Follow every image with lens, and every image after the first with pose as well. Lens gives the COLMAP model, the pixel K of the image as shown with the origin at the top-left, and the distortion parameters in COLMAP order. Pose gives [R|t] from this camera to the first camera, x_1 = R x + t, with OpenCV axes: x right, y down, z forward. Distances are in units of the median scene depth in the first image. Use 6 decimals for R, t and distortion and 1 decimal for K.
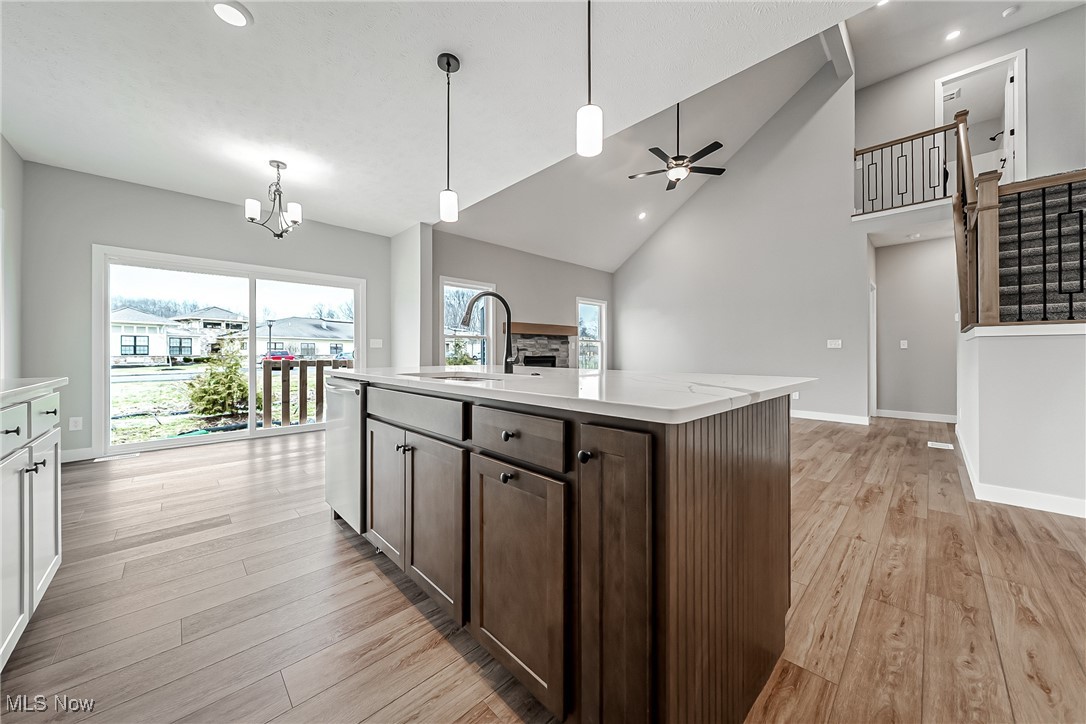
lens RADIAL K [[374.1, 0, 547.0], [0, 374.1, 358.8], [0, 0, 1]] dist [-0.003317, 0.000102]
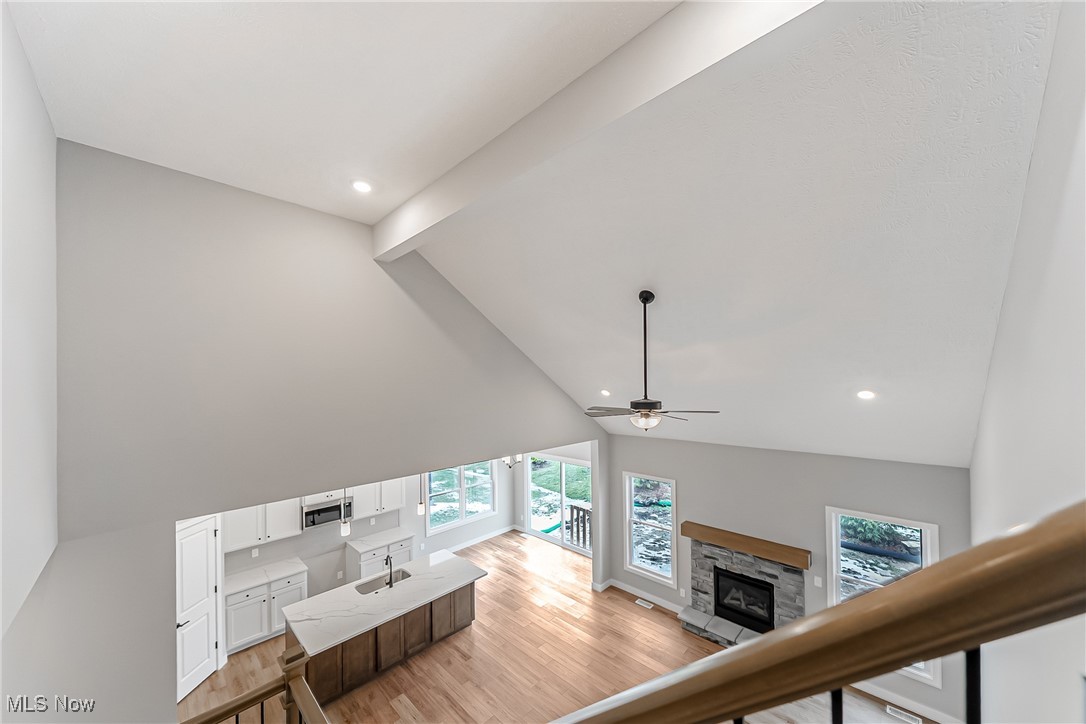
lens RADIAL K [[374.1, 0, 555.7], [0, 374.1, 383.6], [0, 0, 1]] dist [-0.003317, 0.000102]
pose [[0.048176, -0.006203, -0.998820, 0.781949], [-0.006491, 0.999958, -0.006523, -0.417718], [0.998818, 0.006798, 0.048134, 0.596082]]
